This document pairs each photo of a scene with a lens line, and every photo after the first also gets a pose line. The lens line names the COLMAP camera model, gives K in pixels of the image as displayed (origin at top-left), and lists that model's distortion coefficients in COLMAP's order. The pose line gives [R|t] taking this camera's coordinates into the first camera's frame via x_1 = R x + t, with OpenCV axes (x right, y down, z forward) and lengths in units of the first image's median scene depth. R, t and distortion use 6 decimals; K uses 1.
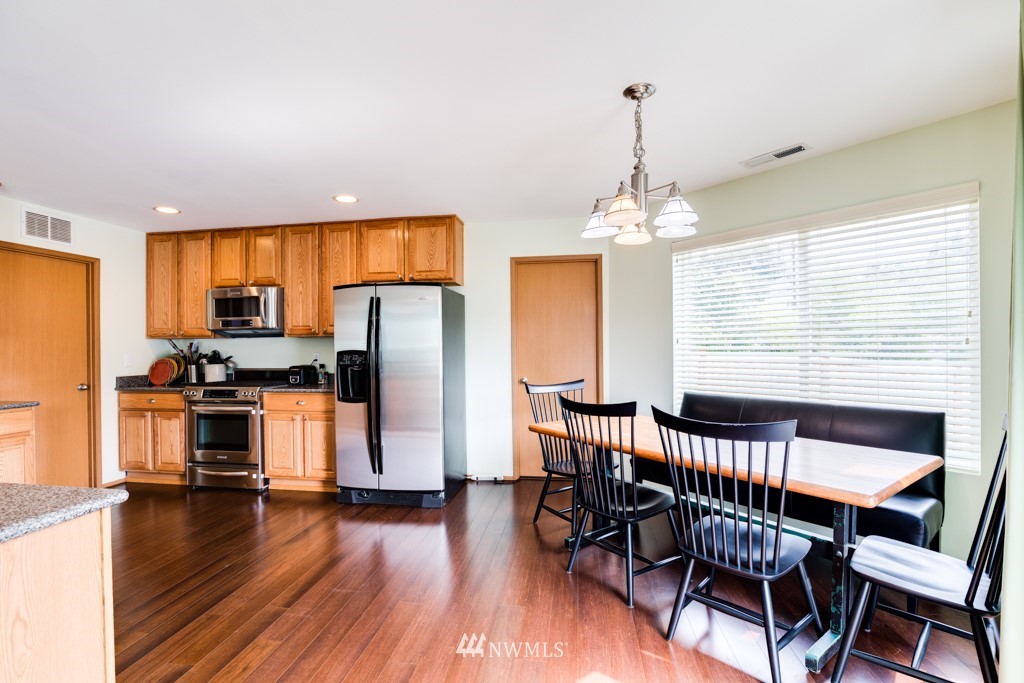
lens RADIAL K [[473.7, 0, 512.0], [0, 473.7, 341.5], [0, 0, 1]] dist [-0.035373, 0.000149]
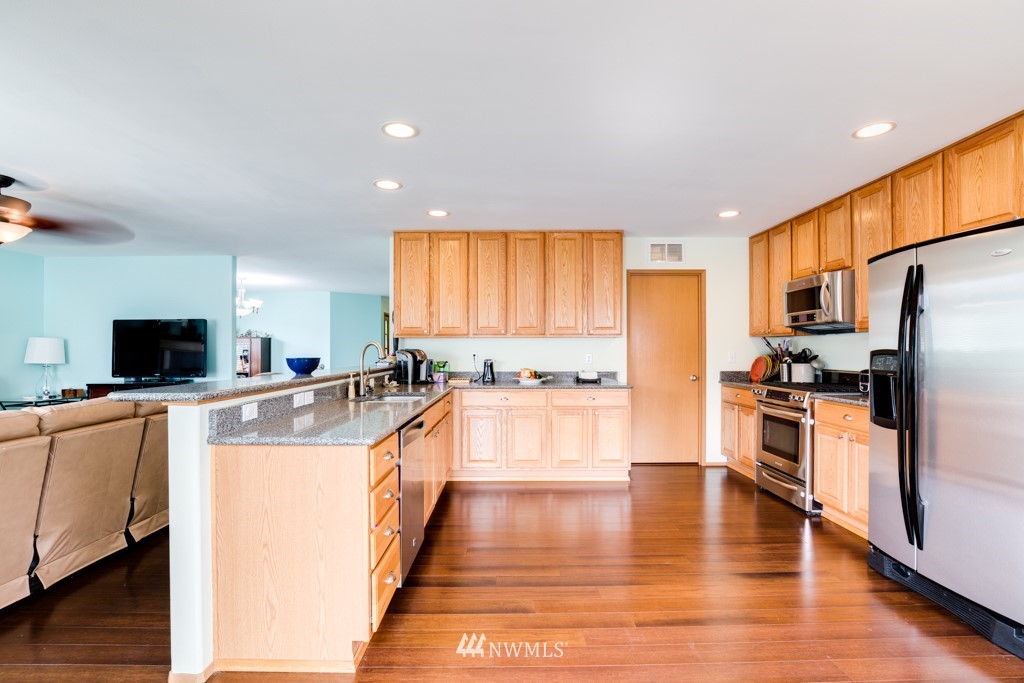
lens RADIAL K [[471.1, 0, 512.7], [0, 471.1, 347.1], [0, 0, 1]] dist [-0.019939, 0.000361]
pose [[0.153077, 0.005732, -0.988198, 0.214578], [0.009080, 0.999933, 0.007207, 0.004605], [0.988173, -0.010076, 0.153015, 0.335227]]
